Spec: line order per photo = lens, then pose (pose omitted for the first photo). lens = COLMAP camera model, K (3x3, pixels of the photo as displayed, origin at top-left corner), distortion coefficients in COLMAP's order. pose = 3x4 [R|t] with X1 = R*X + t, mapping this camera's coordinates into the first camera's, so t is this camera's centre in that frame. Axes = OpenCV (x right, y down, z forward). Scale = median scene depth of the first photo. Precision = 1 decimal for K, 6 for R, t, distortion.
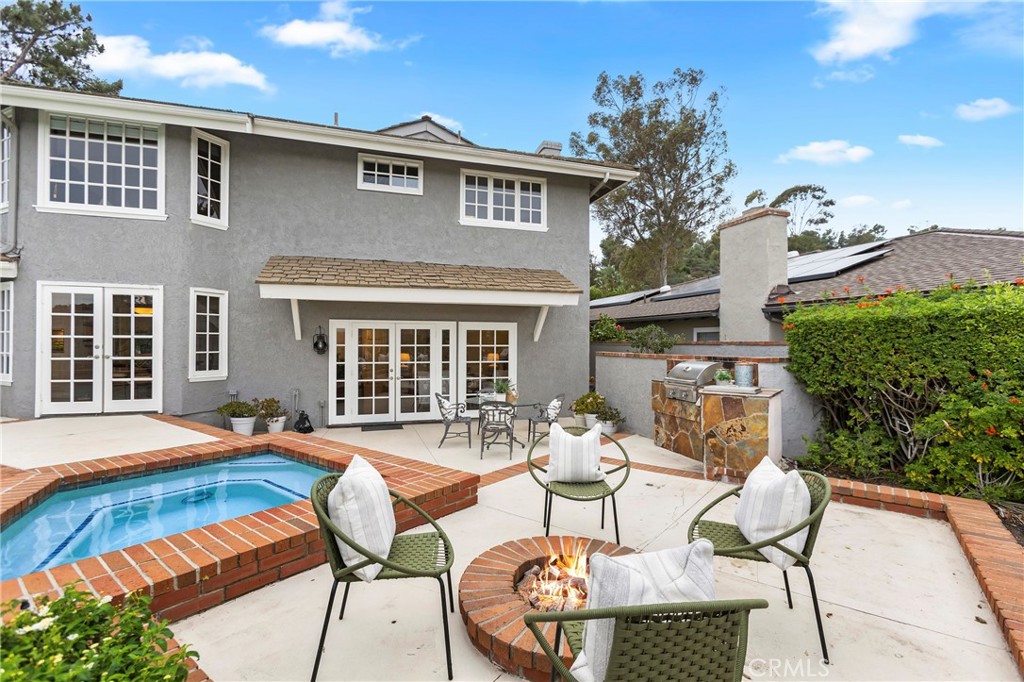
lens RADIAL K [[467.5, 0, 511.8], [0, 467.5, 339.7], [0, 0, 1]] dist [-0.005450, 0.002369]
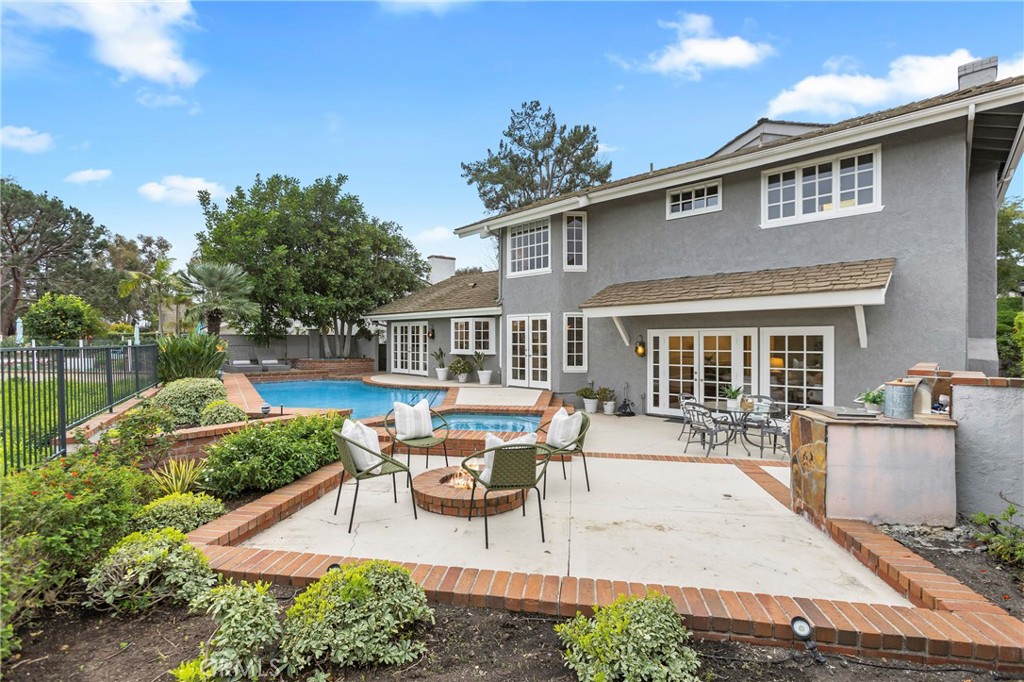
lens RADIAL K [[467.5, 0, 510.9], [0, 467.5, 344.0], [0, 0, 1]] dist [-0.005450, 0.002369]
pose [[0.486908, -0.001339, -0.873452, 0.517699], [0.005657, 0.999983, 0.001621, -0.008412], [0.873435, -0.005730, 0.486907, 0.061566]]
